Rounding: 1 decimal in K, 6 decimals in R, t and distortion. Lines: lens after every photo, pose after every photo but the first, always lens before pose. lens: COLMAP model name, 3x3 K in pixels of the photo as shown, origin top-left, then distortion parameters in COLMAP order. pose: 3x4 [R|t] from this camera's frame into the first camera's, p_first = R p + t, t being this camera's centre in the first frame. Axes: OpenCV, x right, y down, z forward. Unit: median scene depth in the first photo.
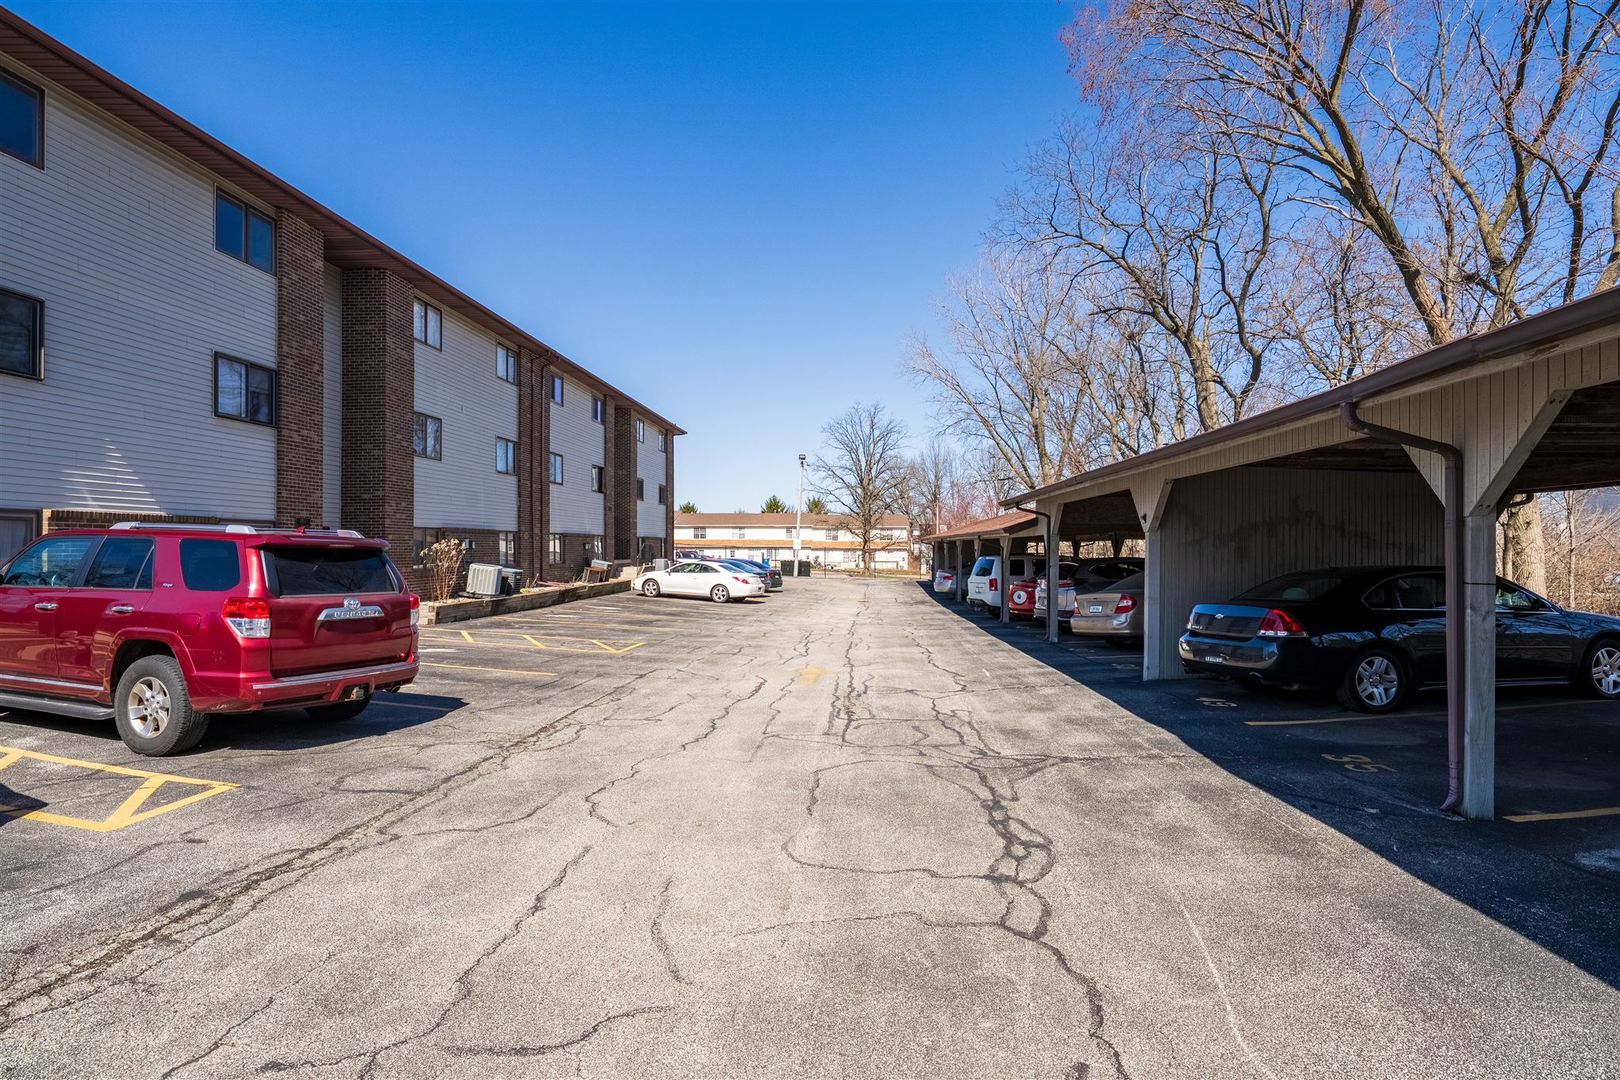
lens RADIAL K [[830.6, 0, 810.0], [0, 830.6, 540.0], [0, 0, 1]] dist [-0.000676, -0.000007]
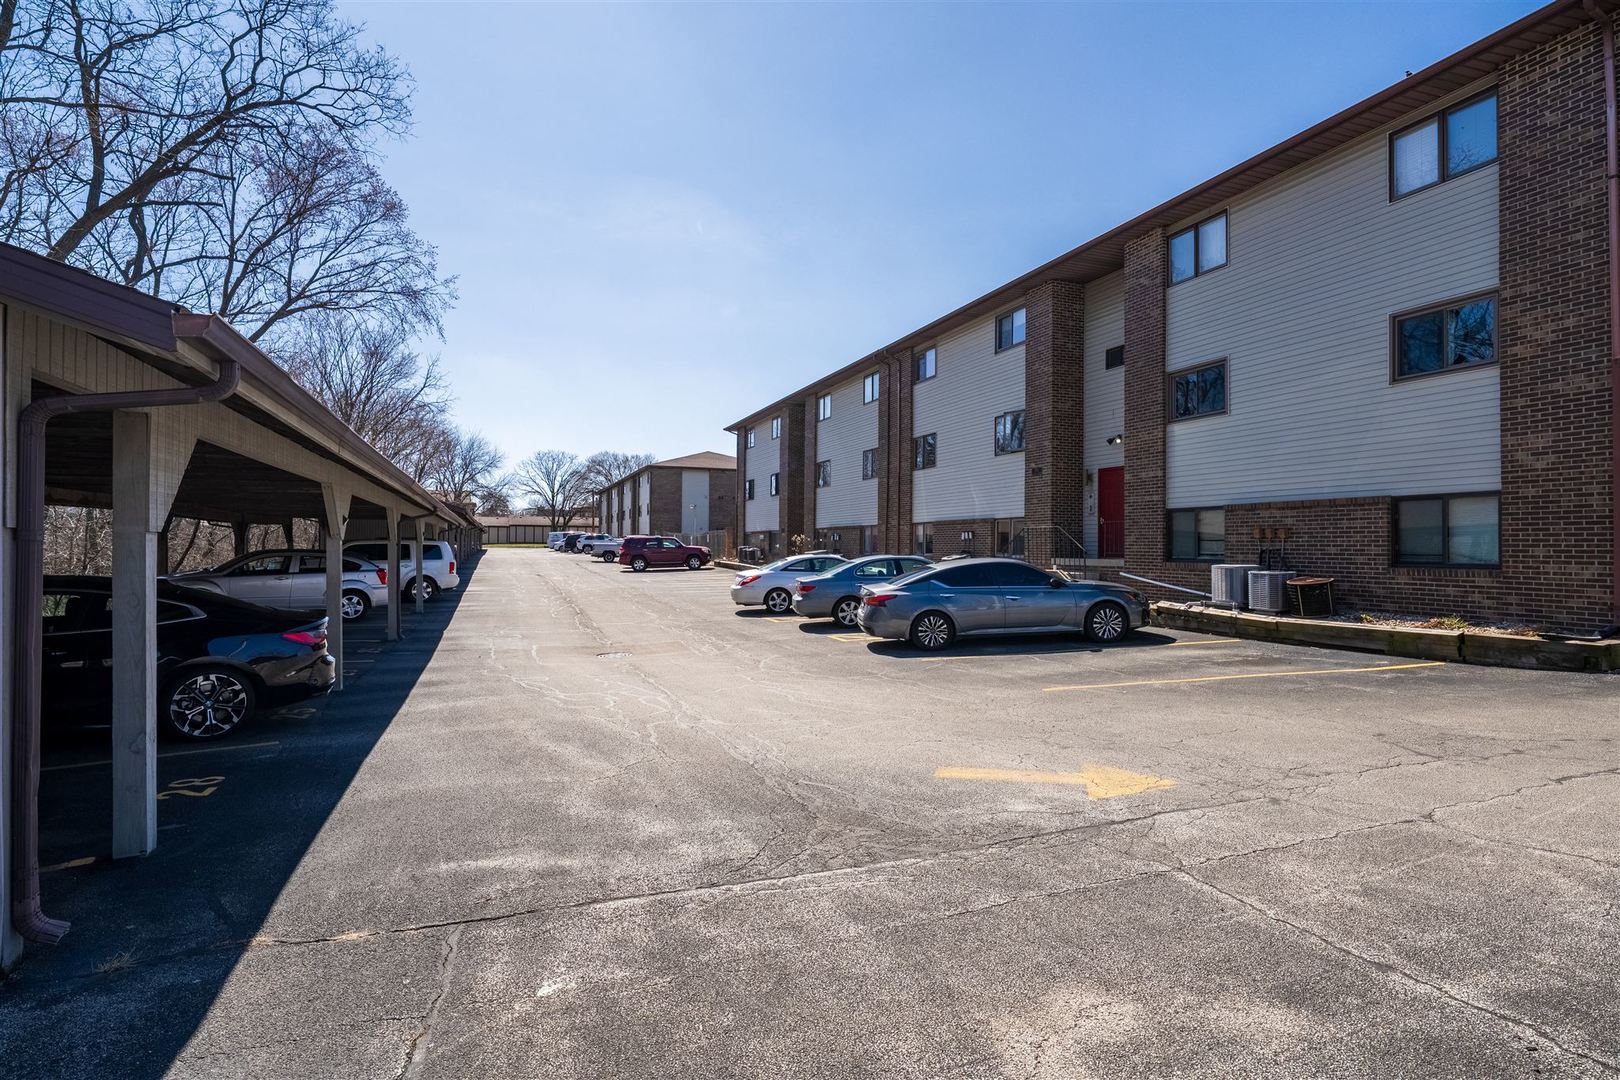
lens RADIAL K [[830.6, 0, 810.0], [0, 830.6, 540.0], [0, 0, 1]] dist [-0.000676, -0.000007]
pose [[-0.898255, -0.028972, -0.438518, 0.085467], [-0.018137, 0.999418, -0.028878, 0.016710], [0.439100, -0.017987, -0.898258, 0.694491]]
